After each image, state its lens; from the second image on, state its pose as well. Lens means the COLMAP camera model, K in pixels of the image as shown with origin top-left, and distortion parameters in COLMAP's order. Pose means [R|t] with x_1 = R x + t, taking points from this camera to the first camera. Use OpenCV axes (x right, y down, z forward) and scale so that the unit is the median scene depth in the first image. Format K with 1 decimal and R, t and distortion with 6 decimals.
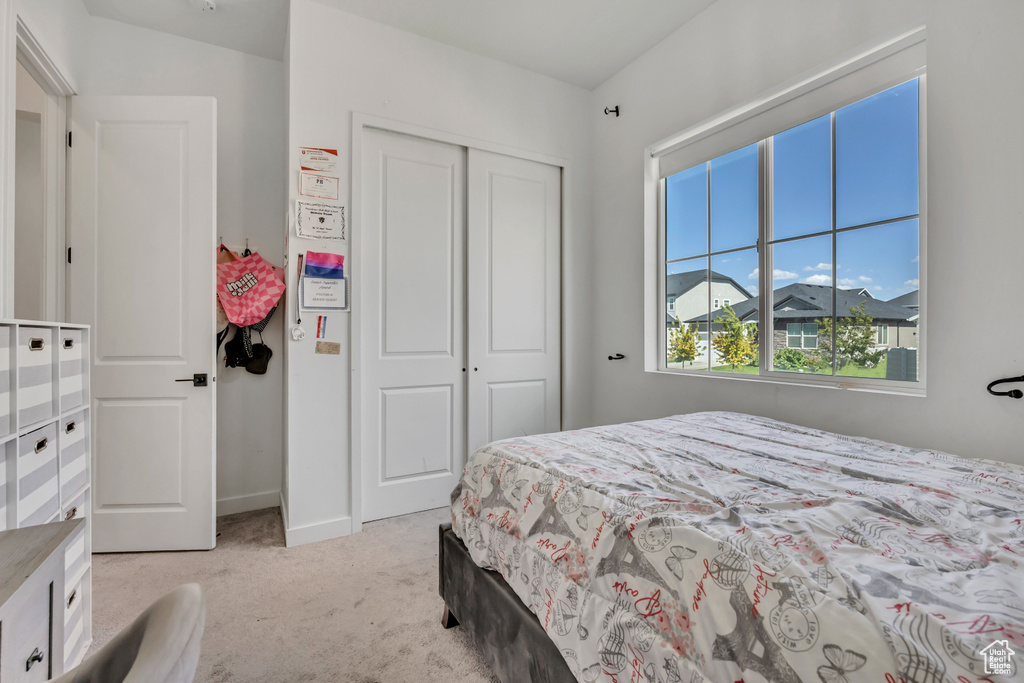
lens RADIAL K [[456.2, 0, 509.2], [0, 456.2, 340.6], [0, 0, 1]] dist [-0.008969, -0.000536]
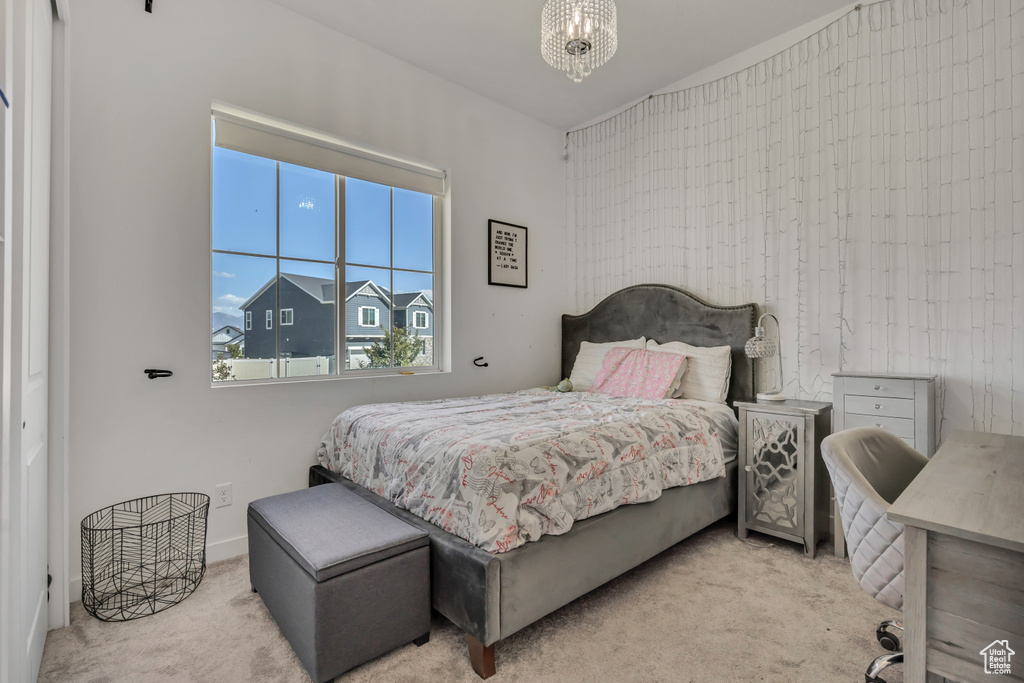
lens RADIAL K [[456.2, 0, 508.5], [0, 456.2, 337.7], [0, 0, 1]] dist [-0.008969, -0.000536]
pose [[-0.204917, -0.002649, 0.978776, -1.354126], [-0.000182, 0.999996, 0.002668, -0.021822], [-0.978779, 0.000368, -0.204916, 1.557366]]
